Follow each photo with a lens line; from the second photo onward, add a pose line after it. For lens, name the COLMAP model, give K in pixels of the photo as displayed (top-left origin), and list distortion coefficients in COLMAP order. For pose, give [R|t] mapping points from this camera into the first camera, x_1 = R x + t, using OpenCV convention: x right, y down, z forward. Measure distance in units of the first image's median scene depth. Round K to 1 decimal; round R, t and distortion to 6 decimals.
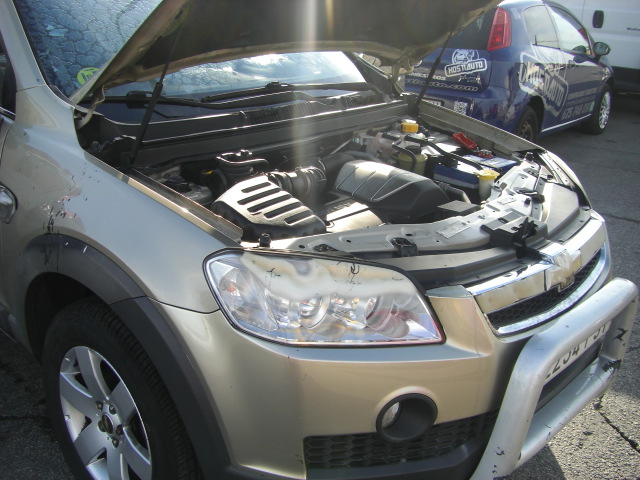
lens RADIAL K [[720.9, 0, 305.8], [0, 720.9, 243.4], [0, 0, 1]] dist [-0.194672, 0.162435]
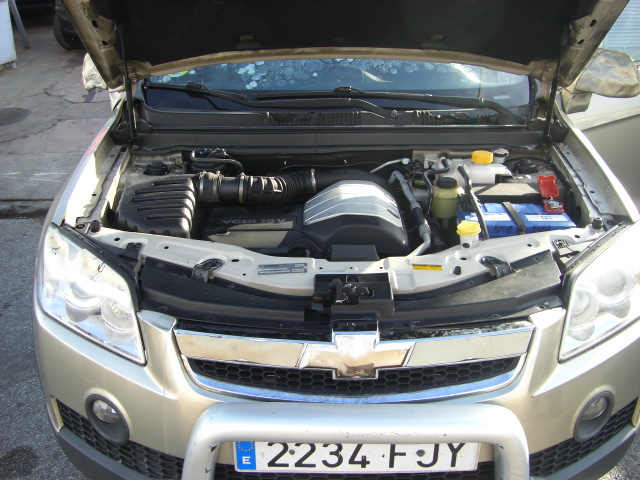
lens RADIAL K [[720.9, 0, 305.8], [0, 720.9, 243.4], [0, 0, 1]] dist [-0.194672, 0.162435]
pose [[0.672714, 0.246977, -0.697466, 0.830544], [-0.229554, 0.965797, 0.120588, -0.162710], [0.703393, 0.078985, 0.706400, 0.380862]]
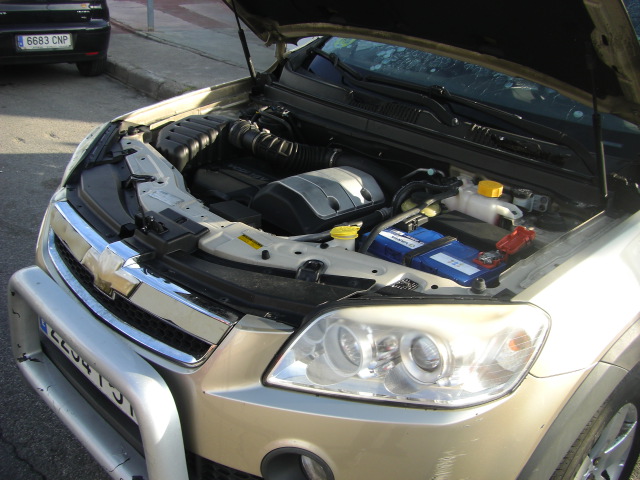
lens RADIAL K [[720.9, 0, 305.8], [0, 720.9, 243.4], [0, 0, 1]] dist [-0.194672, 0.162435]
pose [[-0.058588, 0.351635, -0.934302, 1.110523], [-0.434850, 0.833461, 0.340951, -0.377218], [0.898595, 0.426257, 0.104078, 1.083441]]
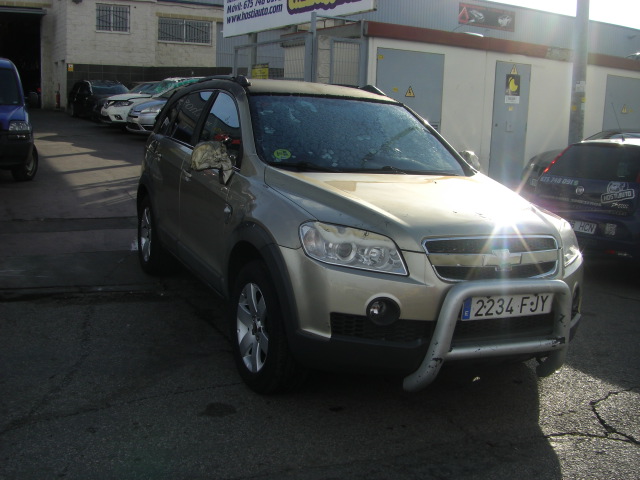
lens RADIAL K [[720.9, 0, 305.8], [0, 720.9, 243.4], [0, 0, 1]] dist [-0.194672, 0.162435]
pose [[0.919736, 0.070724, -0.386113, 0.576364], [-0.152748, 0.970591, -0.186069, 0.386180], [0.361598, 0.230113, 0.903490, -0.739383]]
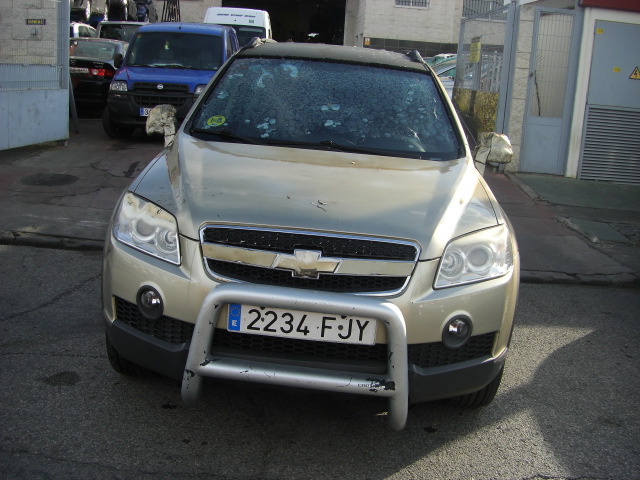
lens RADIAL K [[720.9, 0, 305.8], [0, 720.9, 243.4], [0, 0, 1]] dist [-0.194672, 0.162435]
pose [[0.643117, 0.182428, -0.743720, 1.326583], [-0.324990, 0.944428, -0.049368, 0.066253], [0.693384, 0.273451, 0.666665, 0.087974]]
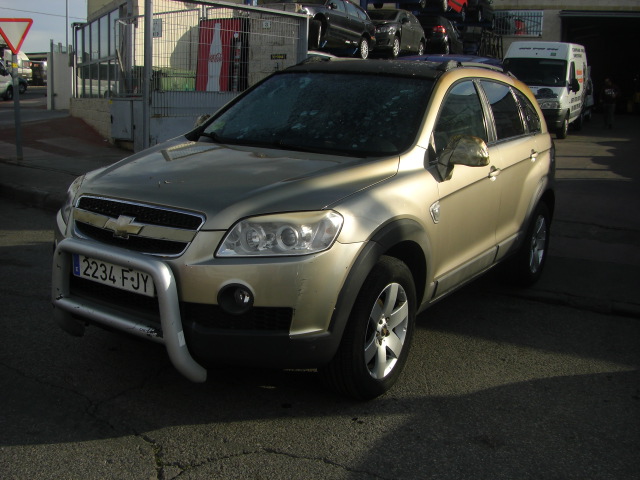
lens RADIAL K [[720.9, 0, 305.8], [0, 720.9, 243.4], [0, 0, 1]] dist [-0.194672, 0.162435]
pose [[0.178825, 0.169705, -0.969135, 2.001464], [-0.394329, 0.914801, 0.087429, -0.233832], [0.901402, 0.366523, 0.230509, 0.991349]]
